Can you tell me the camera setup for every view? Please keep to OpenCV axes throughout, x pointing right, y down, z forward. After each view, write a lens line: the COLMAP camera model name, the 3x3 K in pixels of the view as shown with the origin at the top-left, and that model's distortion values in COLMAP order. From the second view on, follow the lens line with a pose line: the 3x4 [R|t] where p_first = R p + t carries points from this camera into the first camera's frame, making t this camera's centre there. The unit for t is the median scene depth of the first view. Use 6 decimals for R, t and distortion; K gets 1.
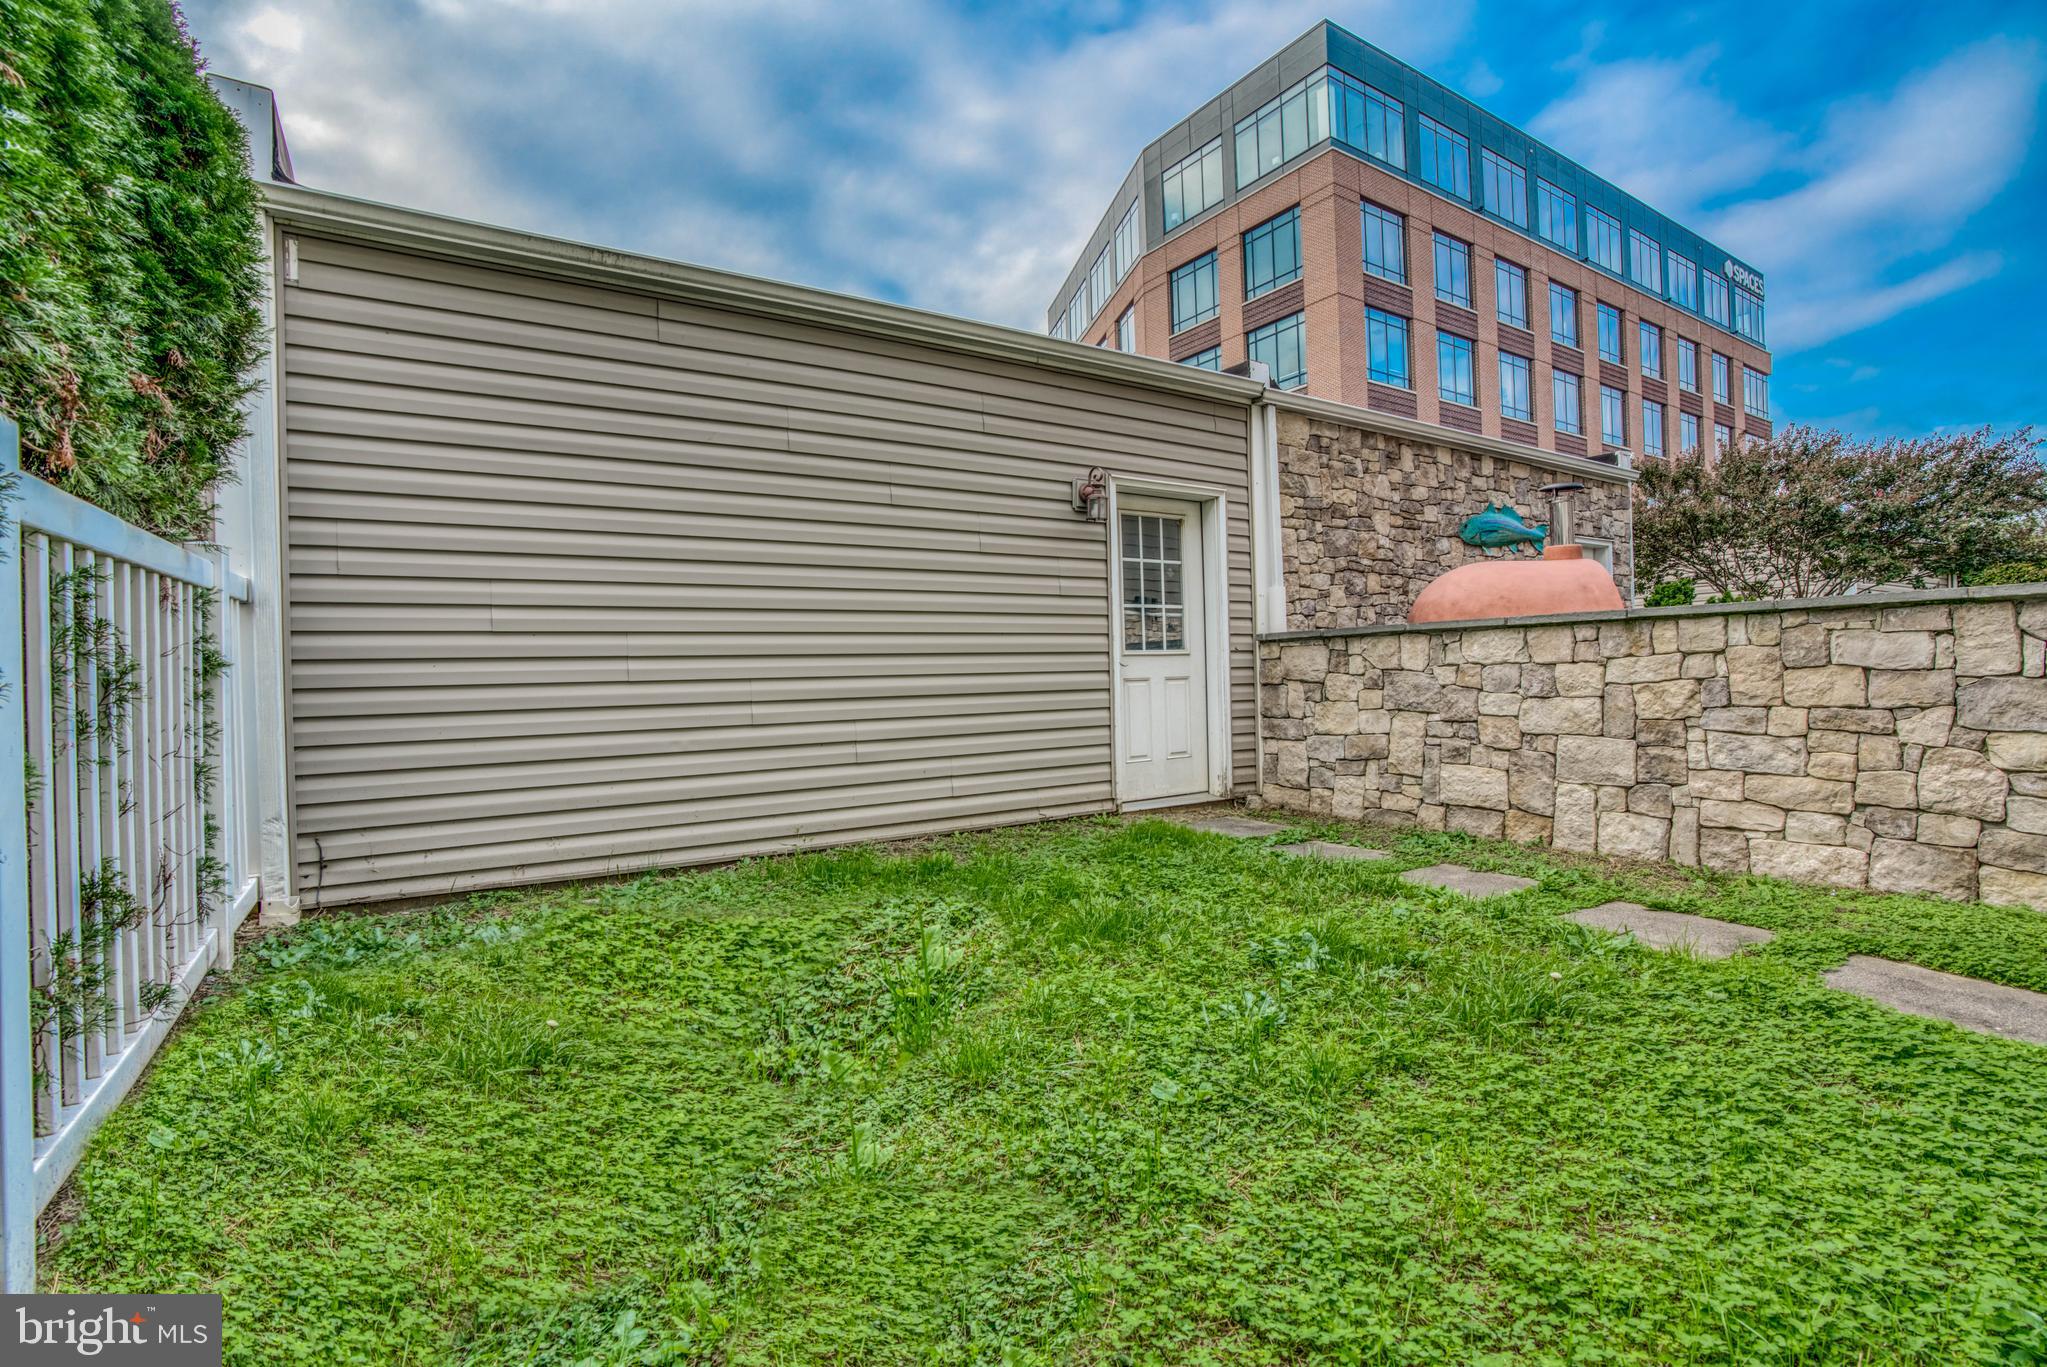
lens RADIAL K [[941.2, 0, 1026.6], [0, 941.2, 674.1], [0, 0, 1]] dist [-0.055781, 0.014086]
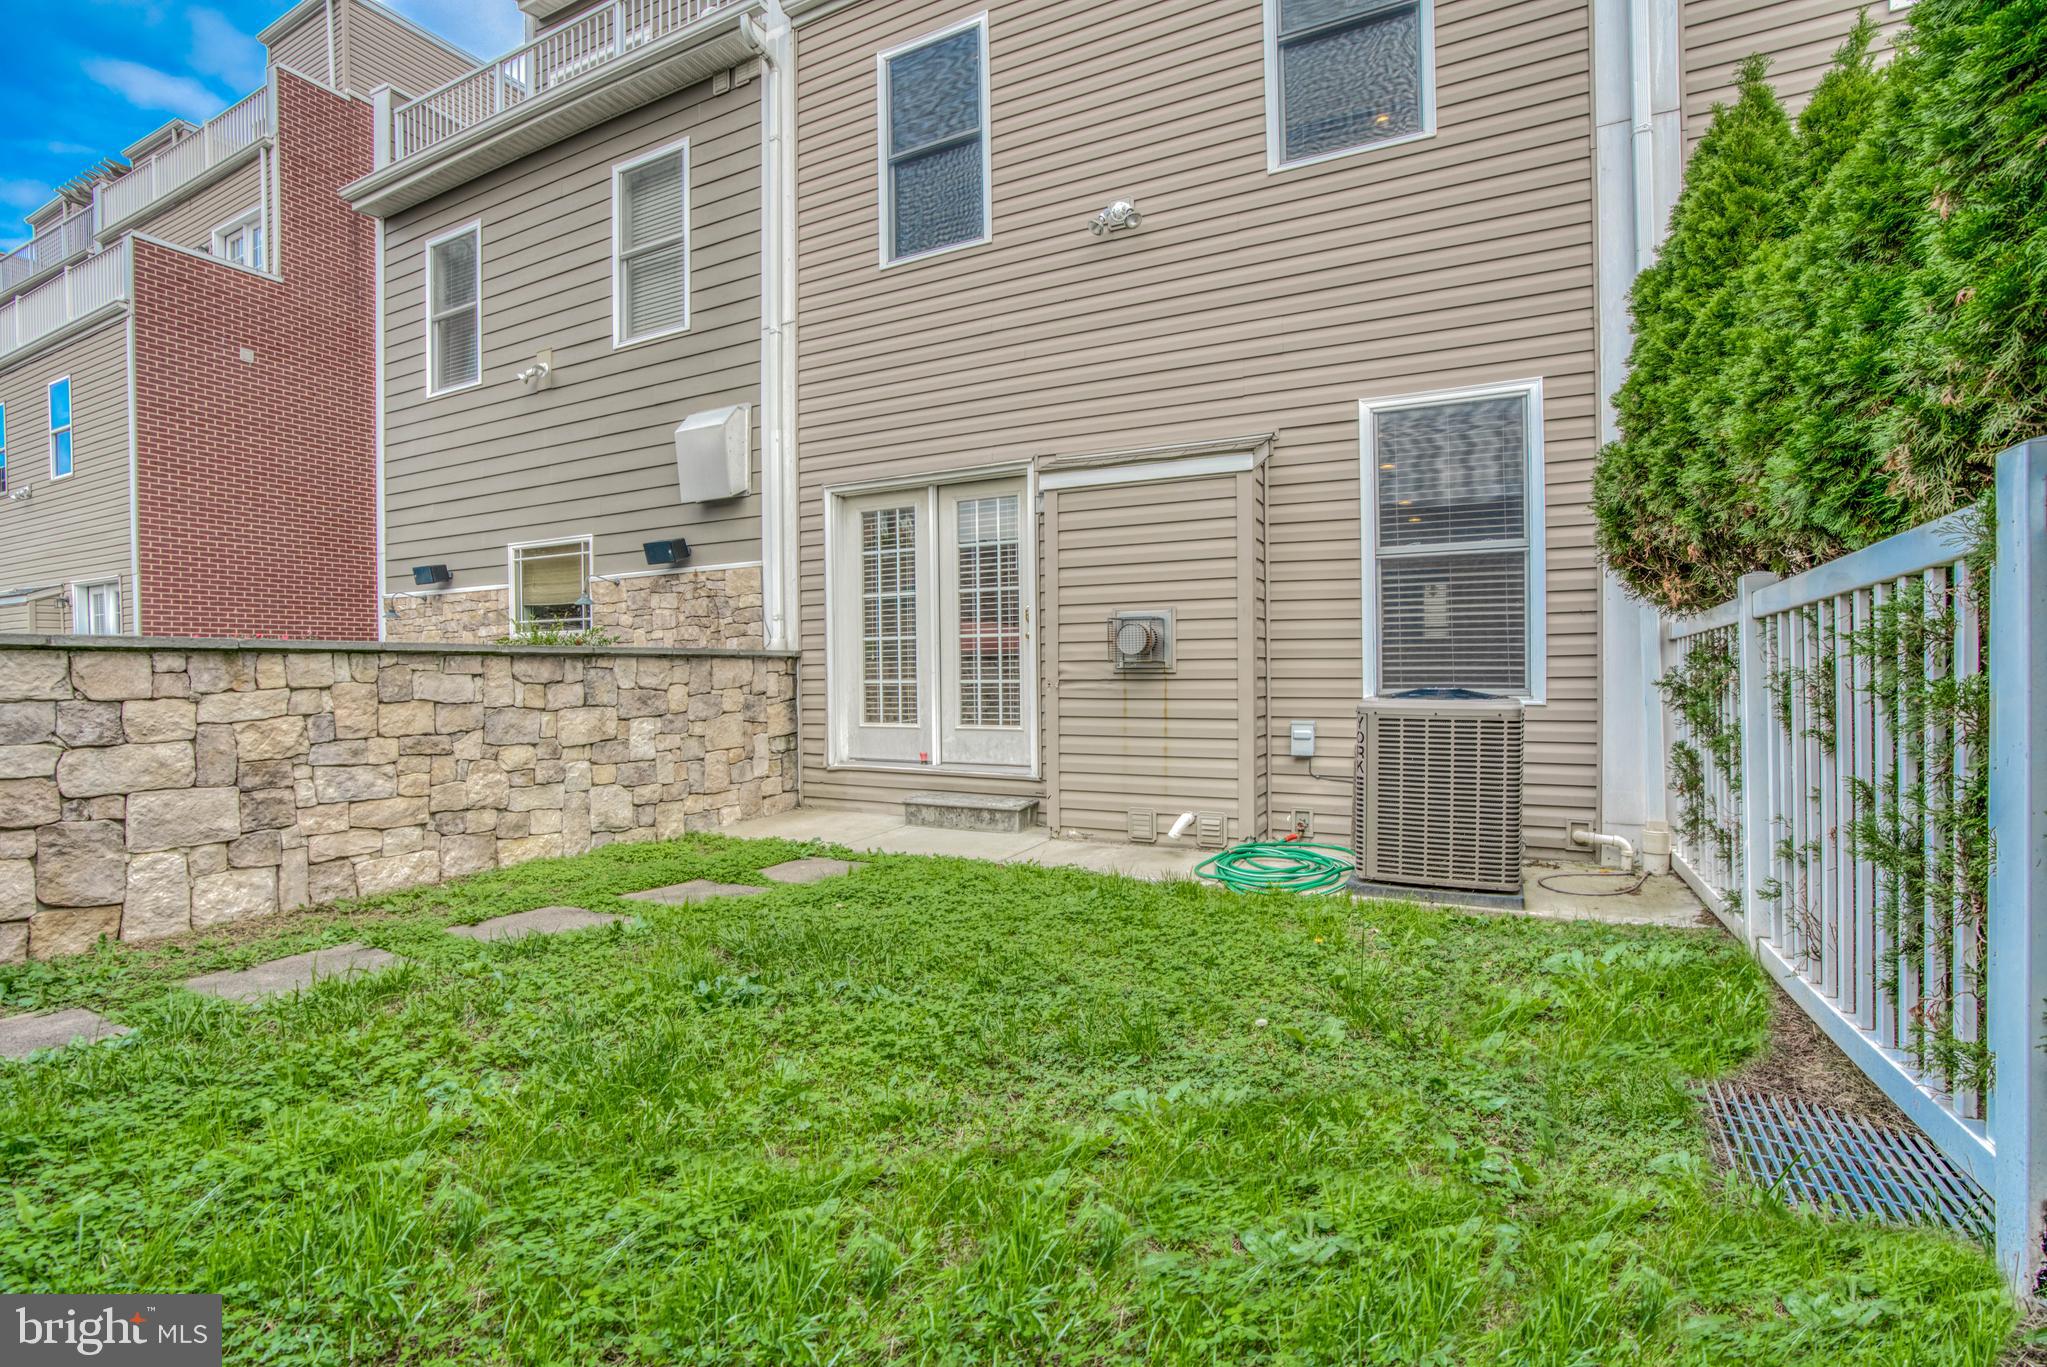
lens RADIAL K [[941.2, 0, 1021.9], [0, 941.2, 682.4], [0, 0, 1]] dist [-0.055781, 0.014086]
pose [[-0.506361, 0.022757, 0.862021, -0.497799], [0.024731, 0.999624, -0.011862, 0.000794], [-0.861967, 0.015313, -0.506734, 0.822965]]
